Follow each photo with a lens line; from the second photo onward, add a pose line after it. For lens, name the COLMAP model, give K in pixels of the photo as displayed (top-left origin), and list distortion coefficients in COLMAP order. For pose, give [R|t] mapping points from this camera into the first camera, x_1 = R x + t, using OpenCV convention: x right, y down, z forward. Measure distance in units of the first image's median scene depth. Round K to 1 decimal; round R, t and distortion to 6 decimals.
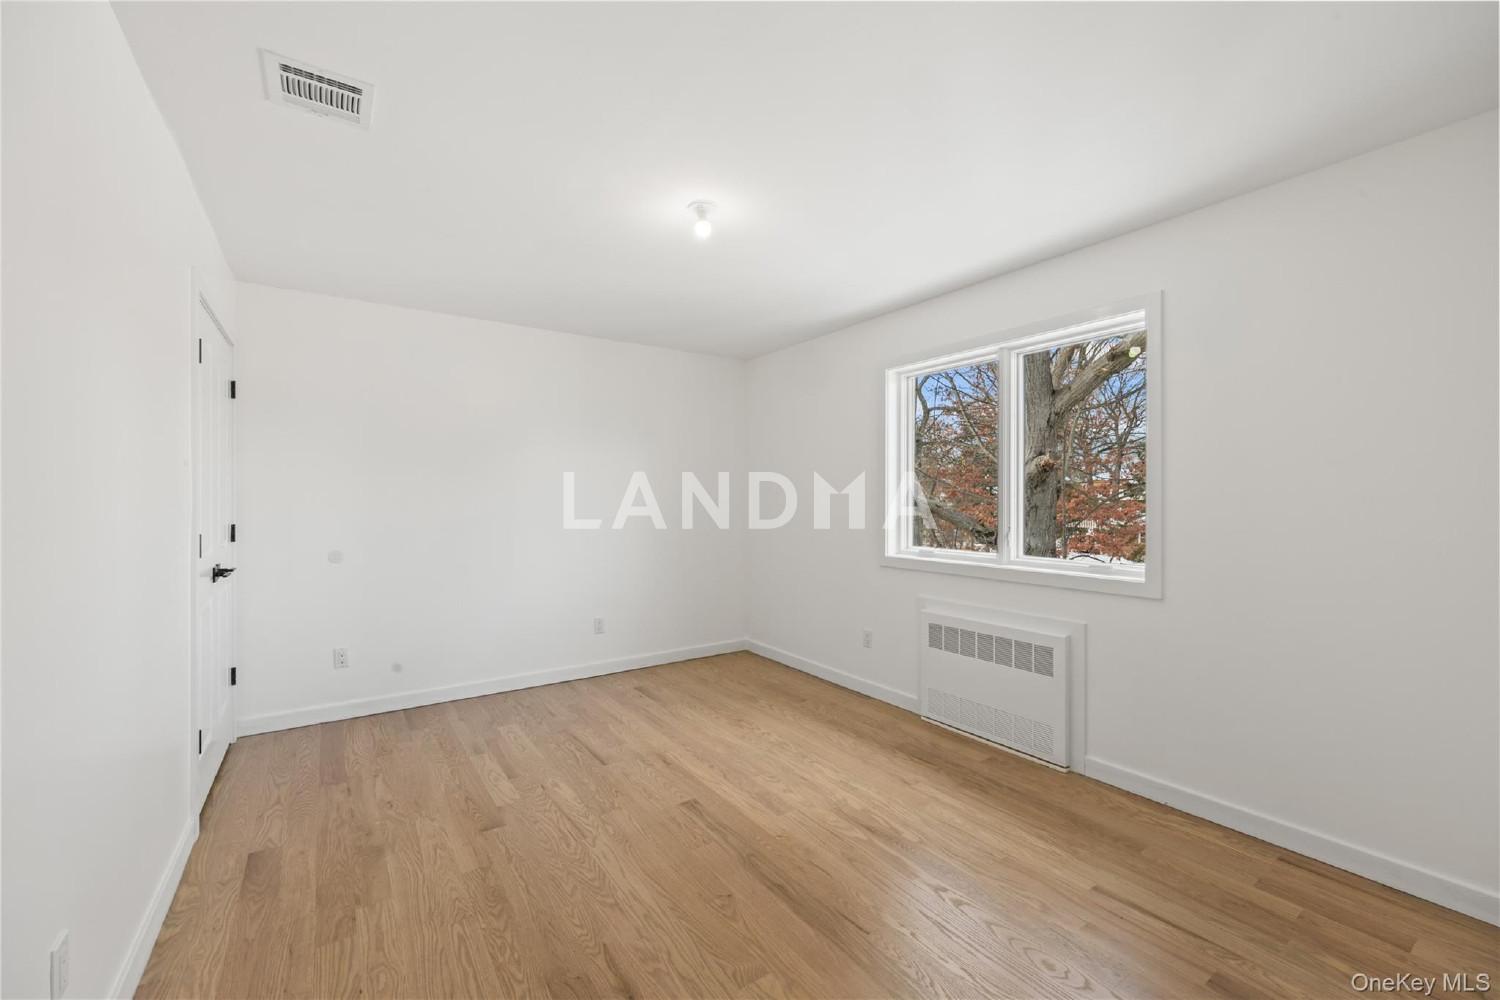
lens RADIAL K [[618.7, 0, 752.6], [0, 618.7, 500.4], [0, 0, 1]] dist [0.000416, 0.000090]
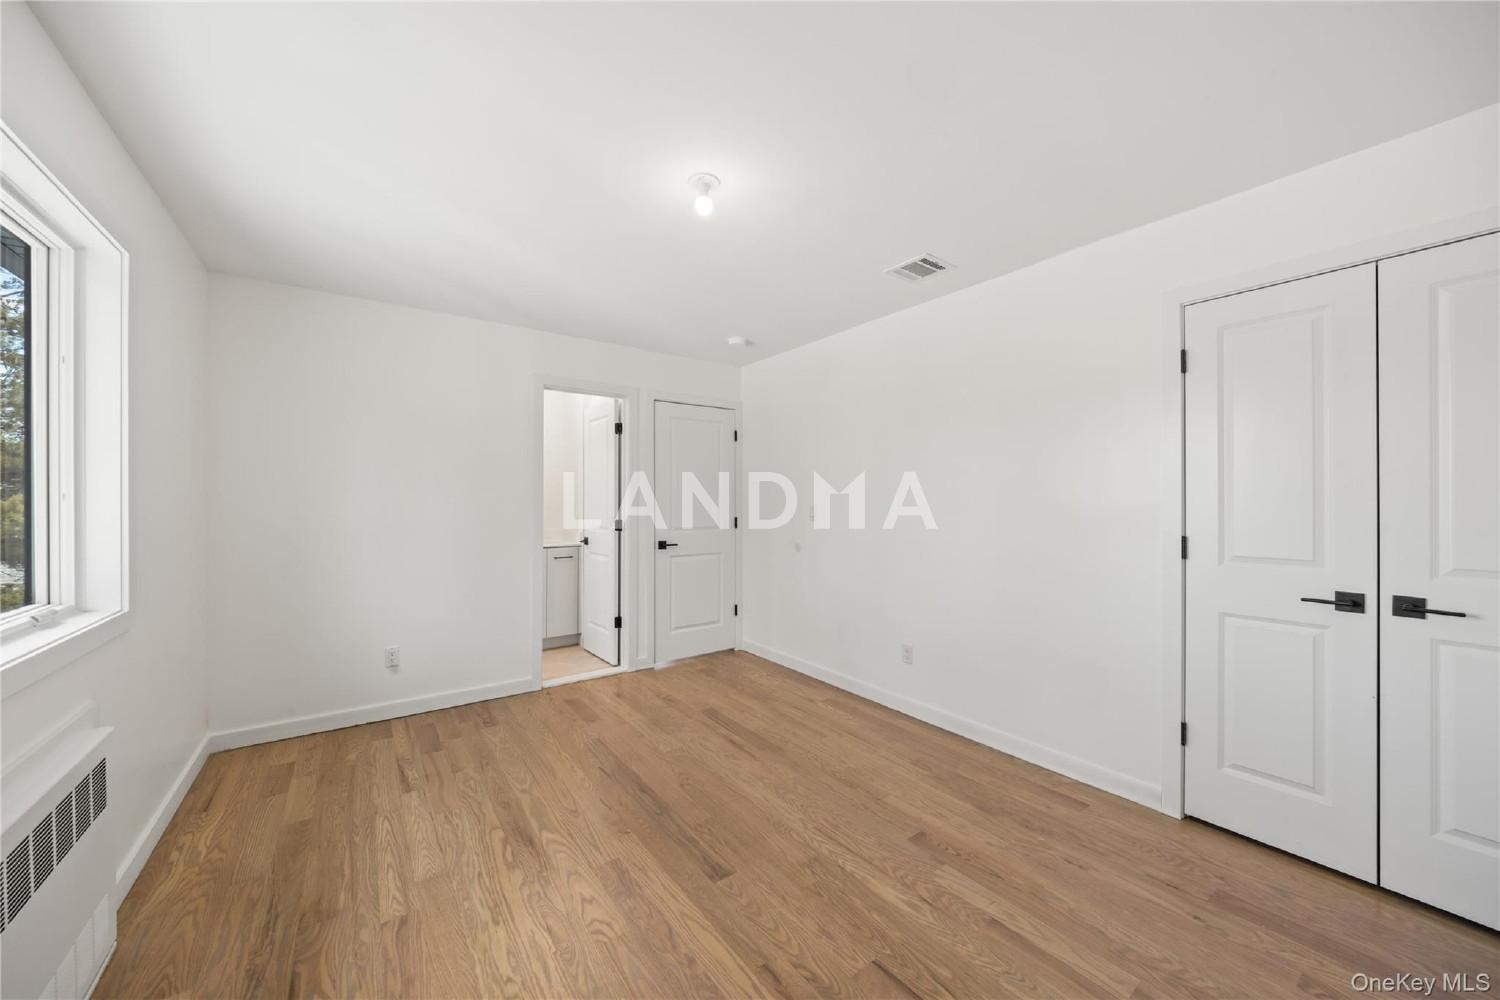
lens RADIAL K [[578.1, 0, 747.8], [0, 578.1, 500.9], [0, 0, 1]] dist [0.000231, 0.000522]
pose [[-0.999895, 0.000476, -0.014485, -0.138305], [0.000450, 0.999998, 0.001805, -0.005063], [0.014486, 0.001798, -0.999893, 1.902227]]
